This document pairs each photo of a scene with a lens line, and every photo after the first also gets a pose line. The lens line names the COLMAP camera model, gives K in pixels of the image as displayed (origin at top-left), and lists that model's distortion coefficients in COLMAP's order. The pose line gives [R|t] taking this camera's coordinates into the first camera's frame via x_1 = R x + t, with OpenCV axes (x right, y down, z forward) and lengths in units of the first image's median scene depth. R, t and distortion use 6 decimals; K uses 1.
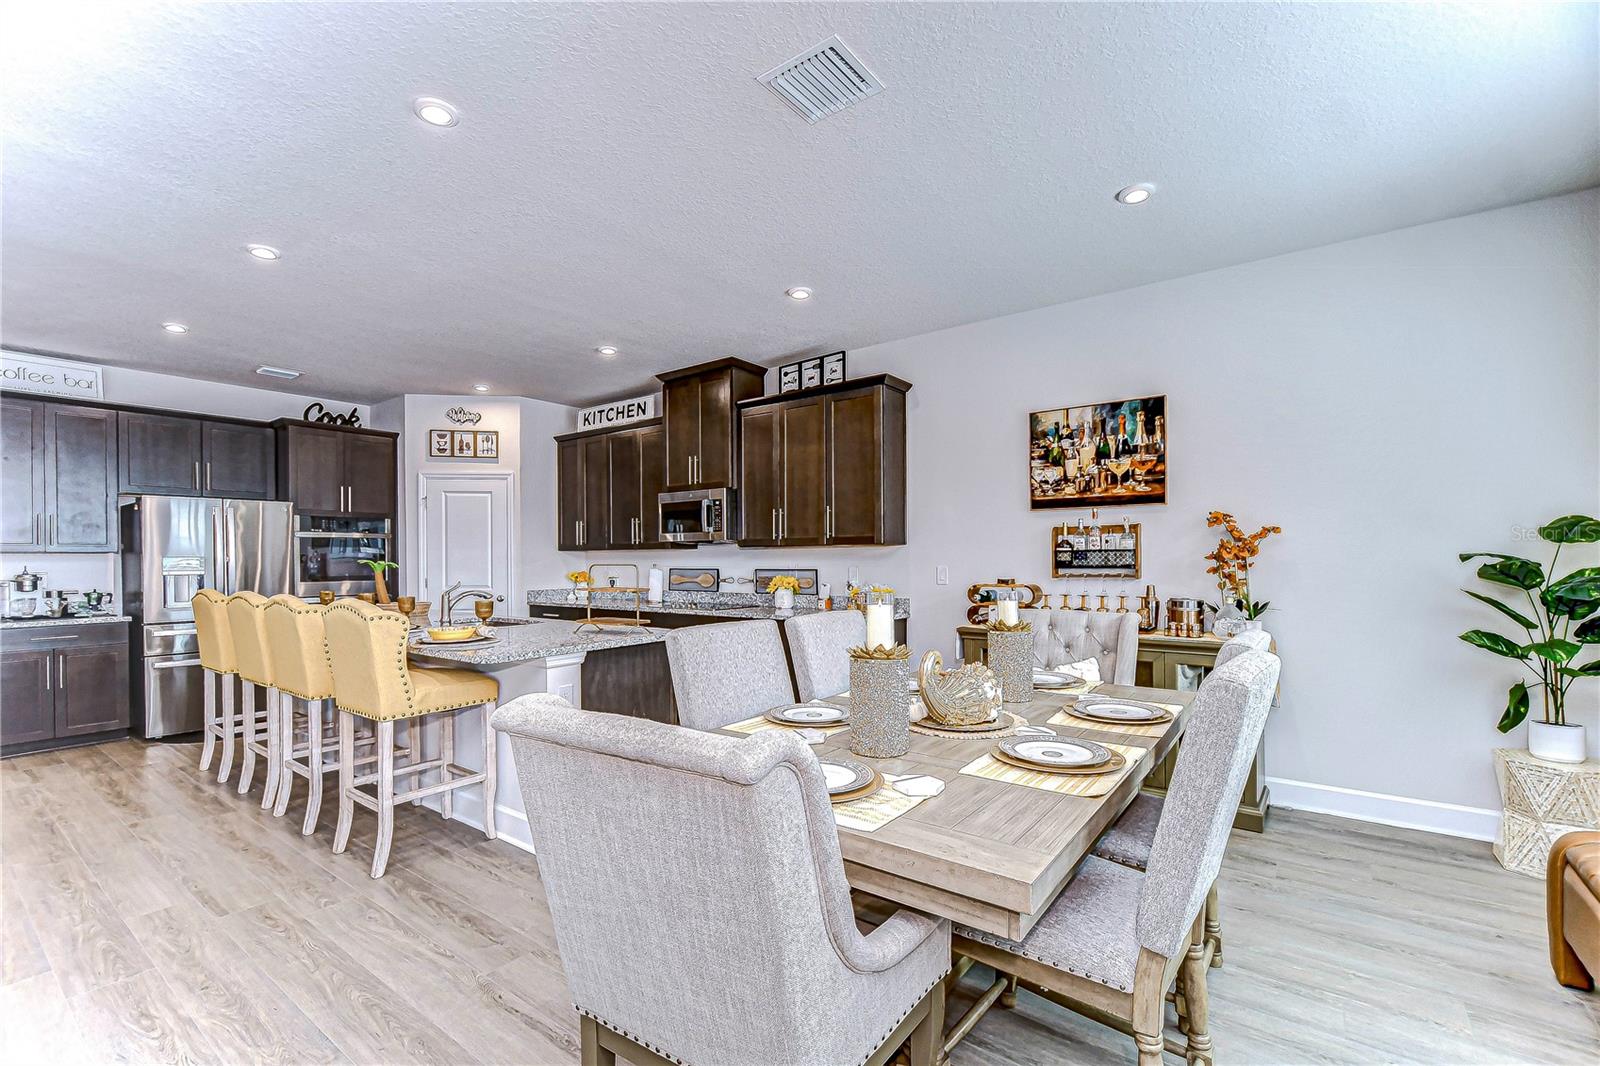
lens RADIAL K [[697.7, 0, 802.1], [0, 697.7, 559.5], [0, 0, 1]] dist [0.003217, -0.005158]
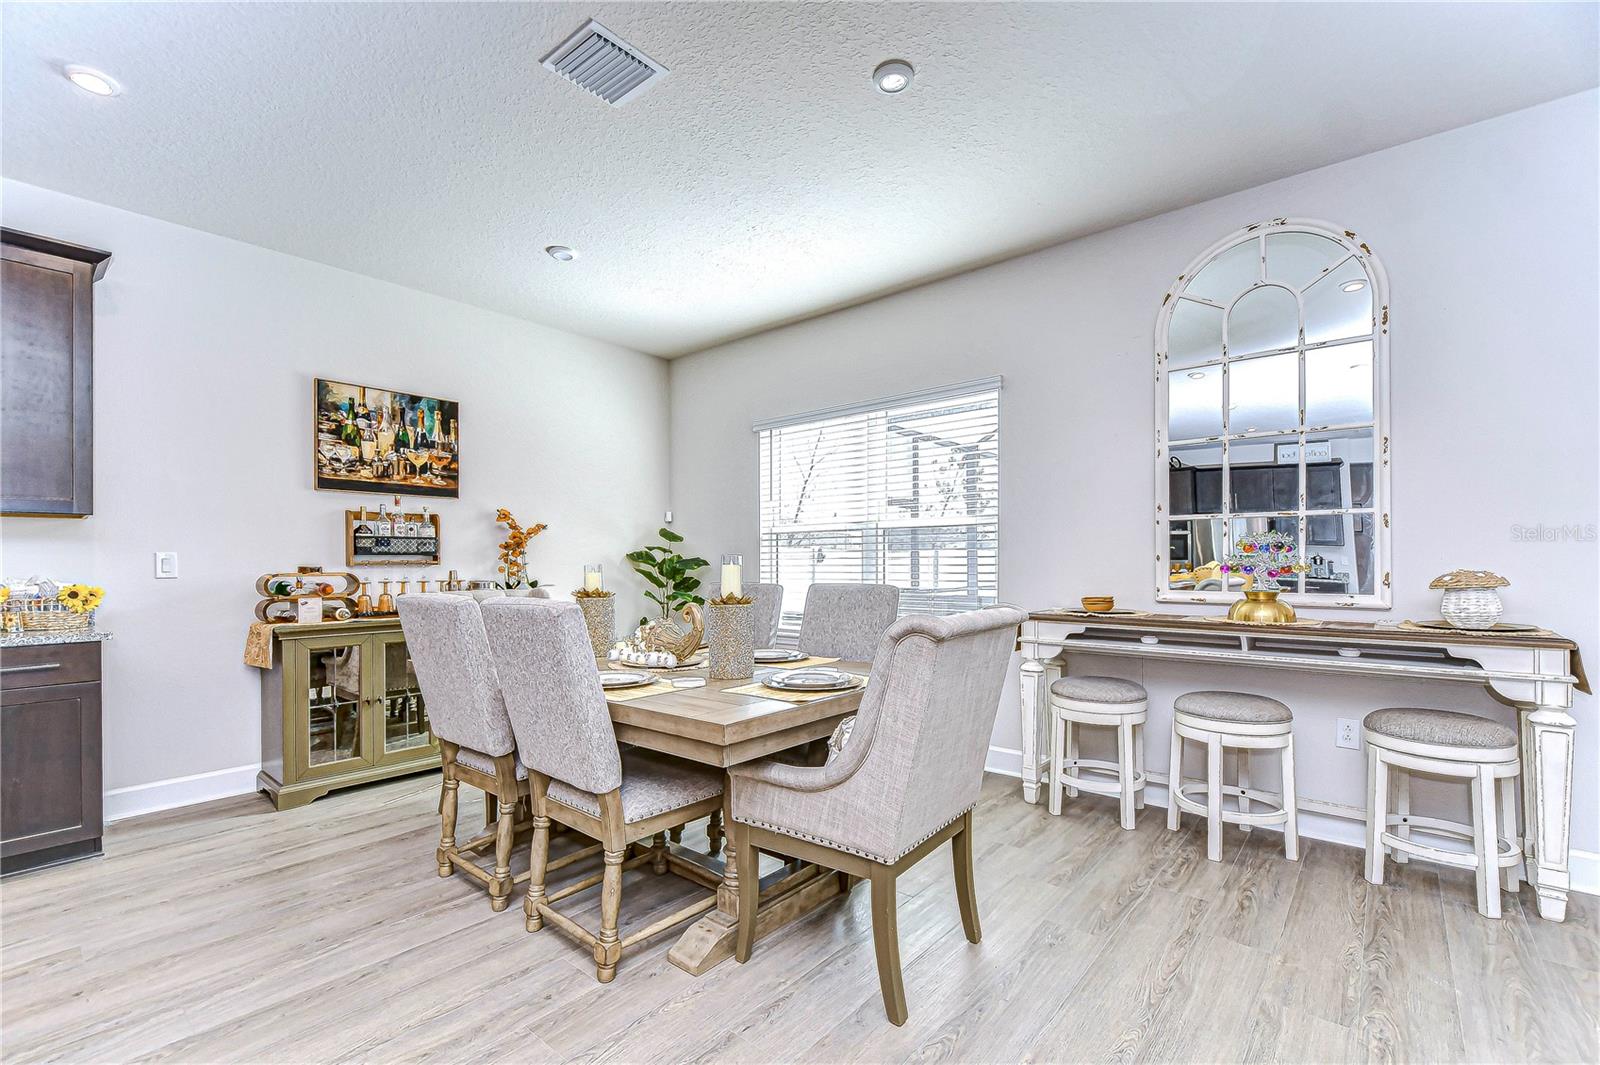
lens RADIAL K [[697.7, 0, 802.1], [0, 697.7, 559.0], [0, 0, 1]] dist [0.003217, -0.005158]
pose [[0.053572, 0.013377, 0.998474, -0.531549], [0.003492, 0.999902, -0.013584, 0.032560], [-0.998558, 0.004215, 0.053520, 0.355825]]
